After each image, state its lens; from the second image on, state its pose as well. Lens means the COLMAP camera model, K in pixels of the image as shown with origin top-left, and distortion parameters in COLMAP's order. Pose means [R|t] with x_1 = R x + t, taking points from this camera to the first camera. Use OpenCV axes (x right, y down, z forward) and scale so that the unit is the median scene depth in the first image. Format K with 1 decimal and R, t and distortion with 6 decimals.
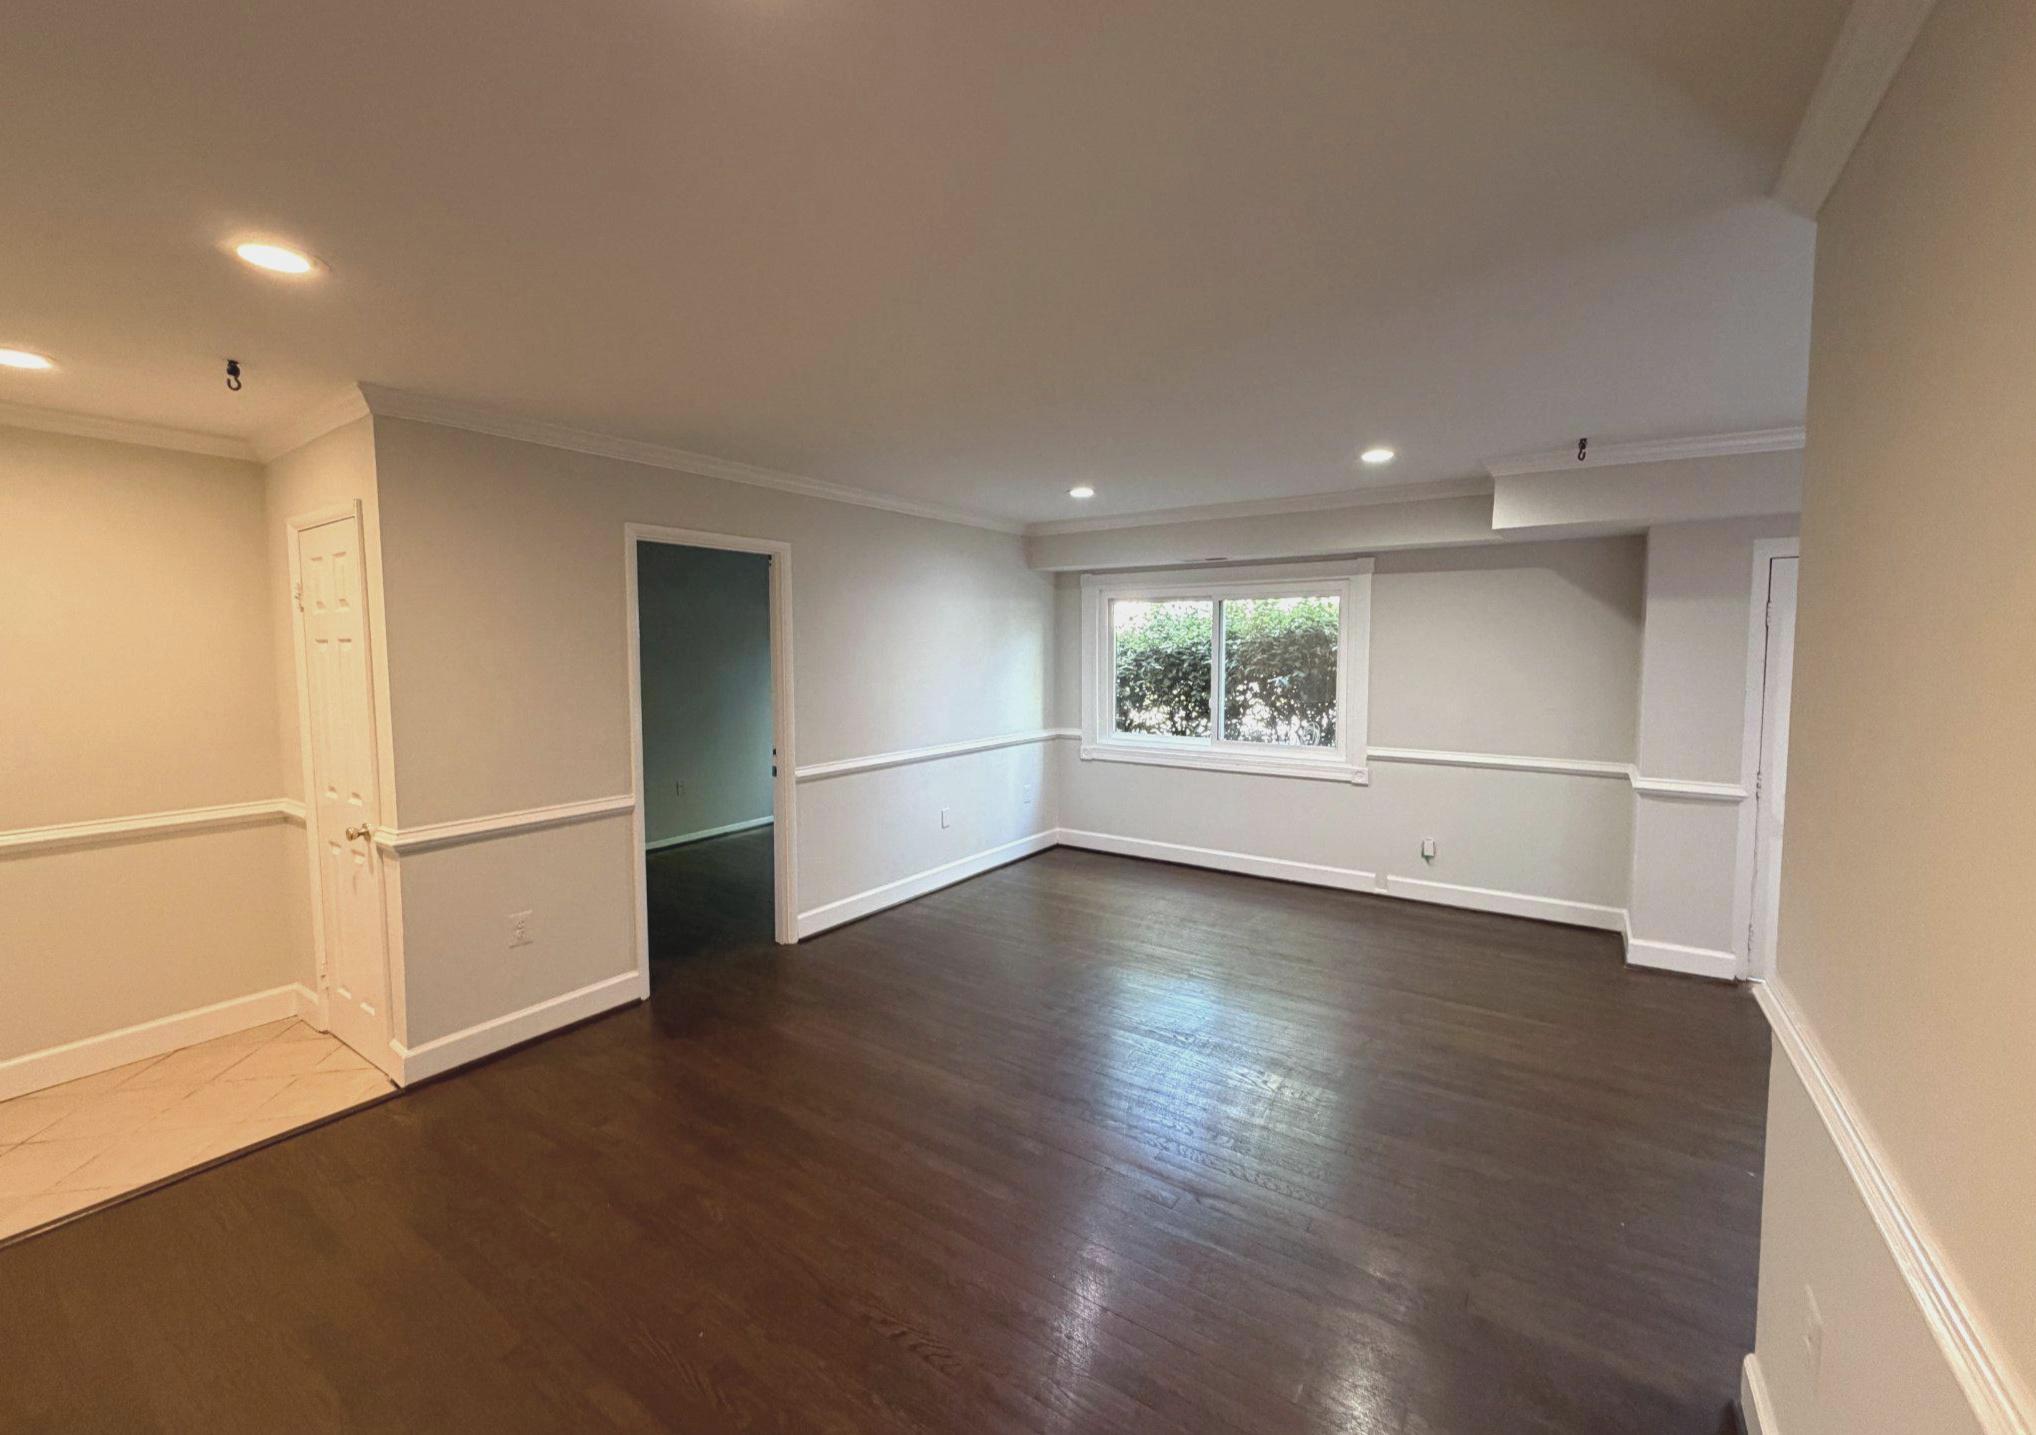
lens RADIAL K [[826.0, 0, 1031.7], [0, 826.0, 701.8], [0, 0, 1]] dist [-0.004334, -0.000534]
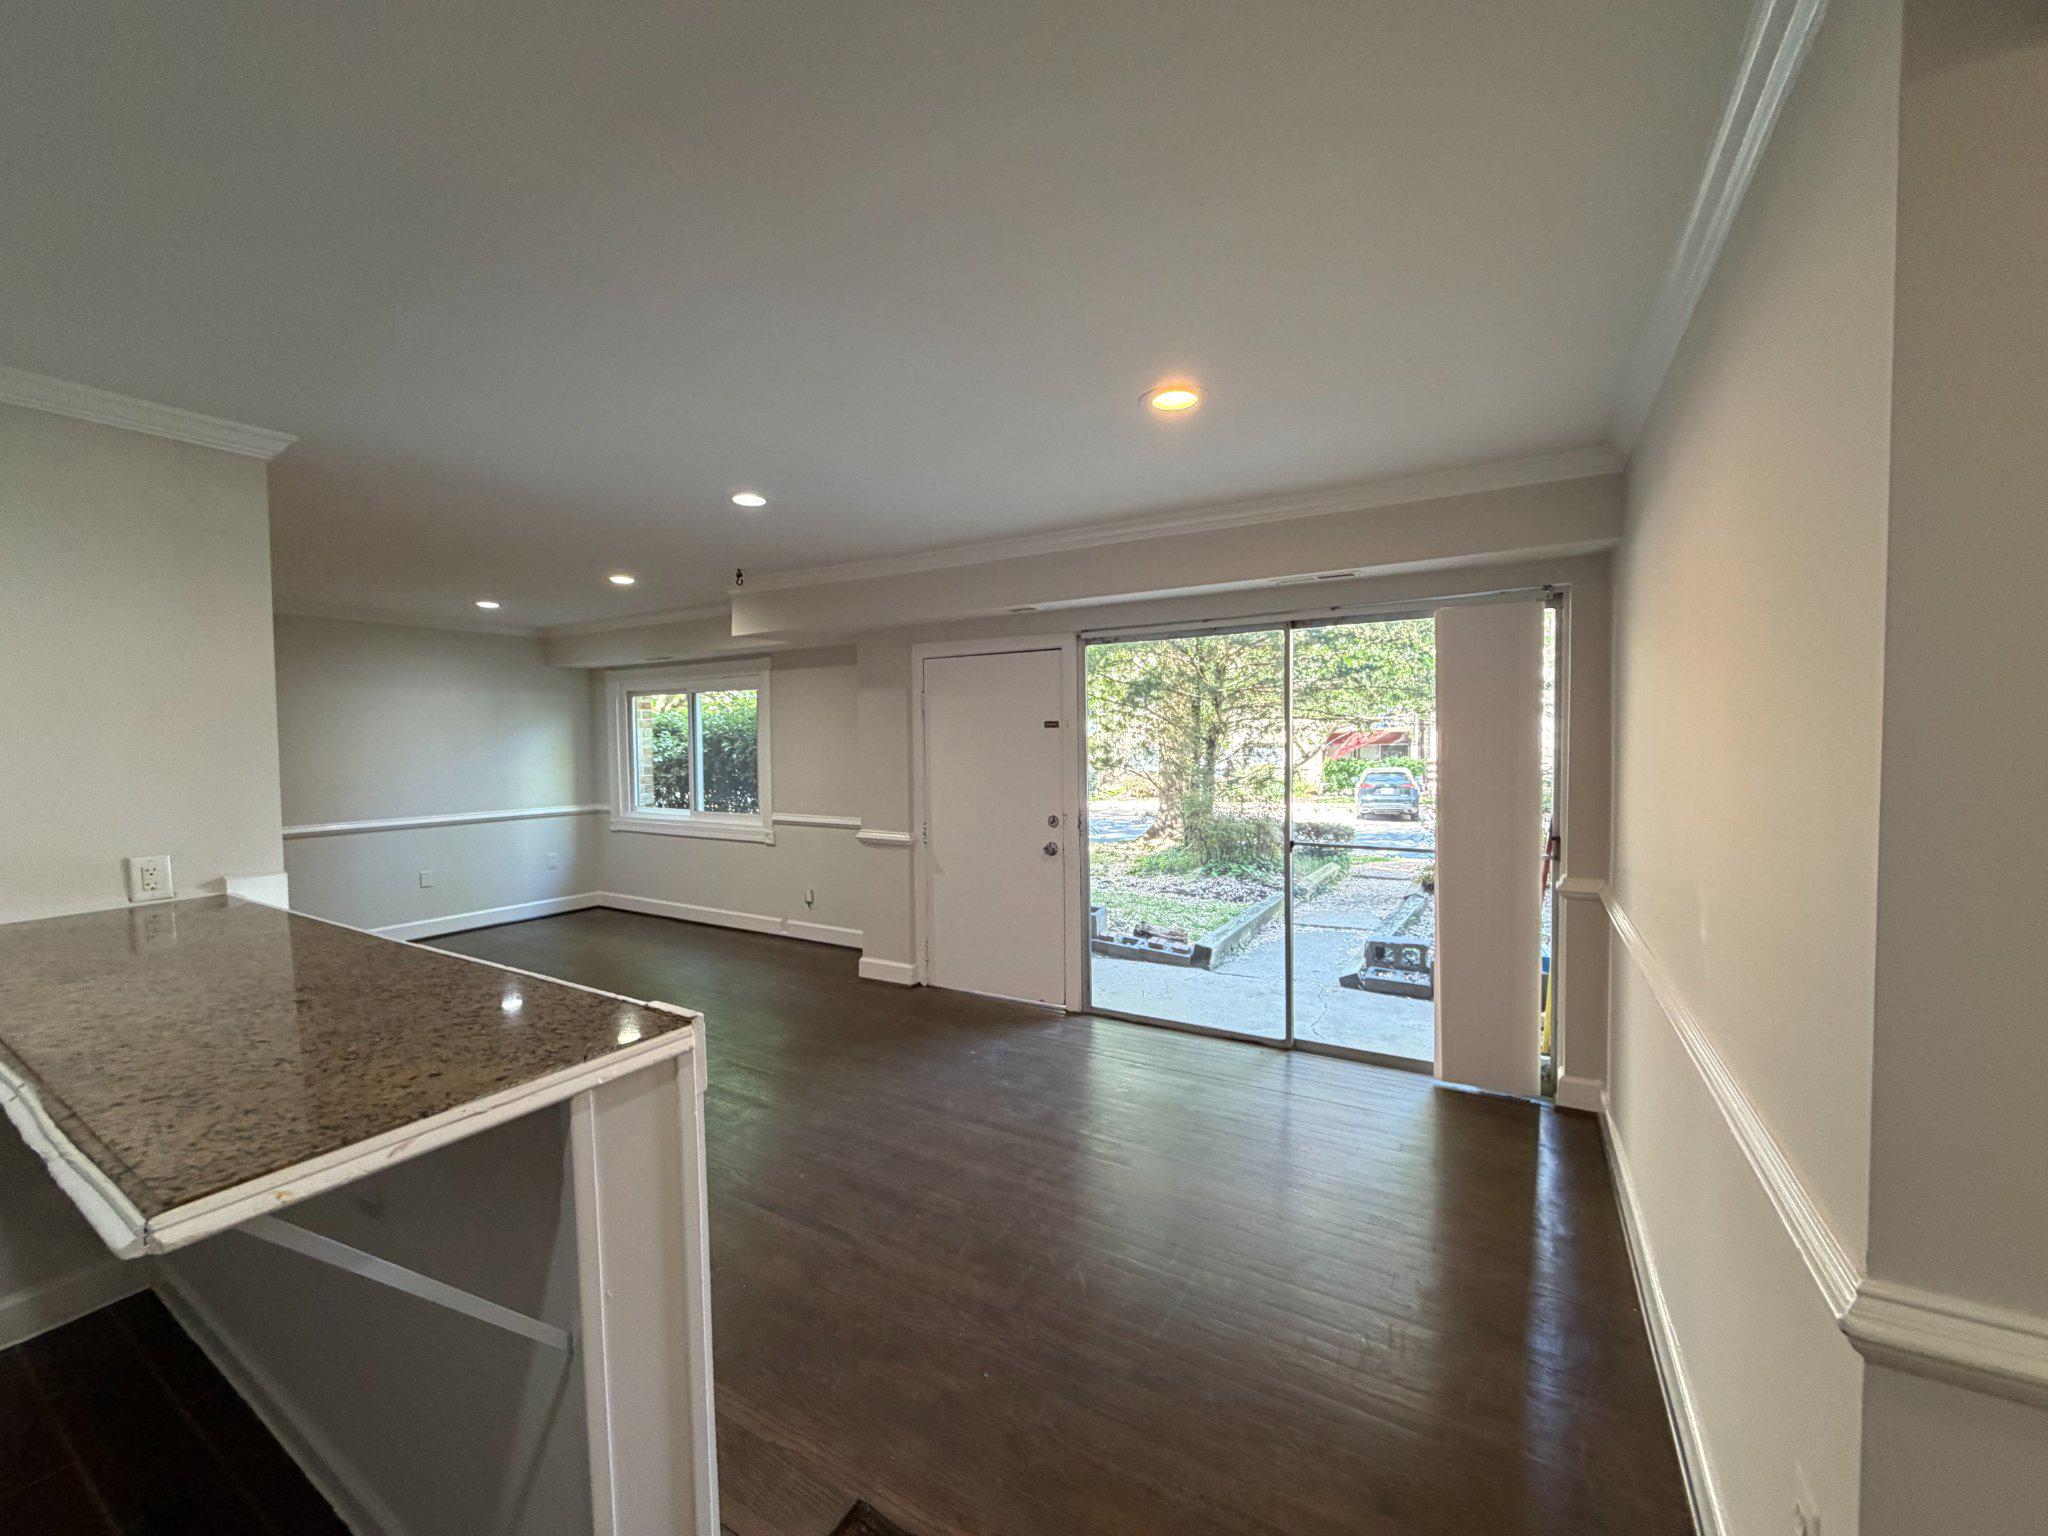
lens RADIAL K [[813.5, 0, 1028.7], [0, 813.5, 763.8], [0, 0, 1]] dist [0.002667, 0.000007]
pose [[0.998127, -0.009512, 0.060437, 0.656432], [0.011795, 0.999226, -0.037520, 0.029312], [-0.060033, 0.038163, 0.997467, -0.198980]]
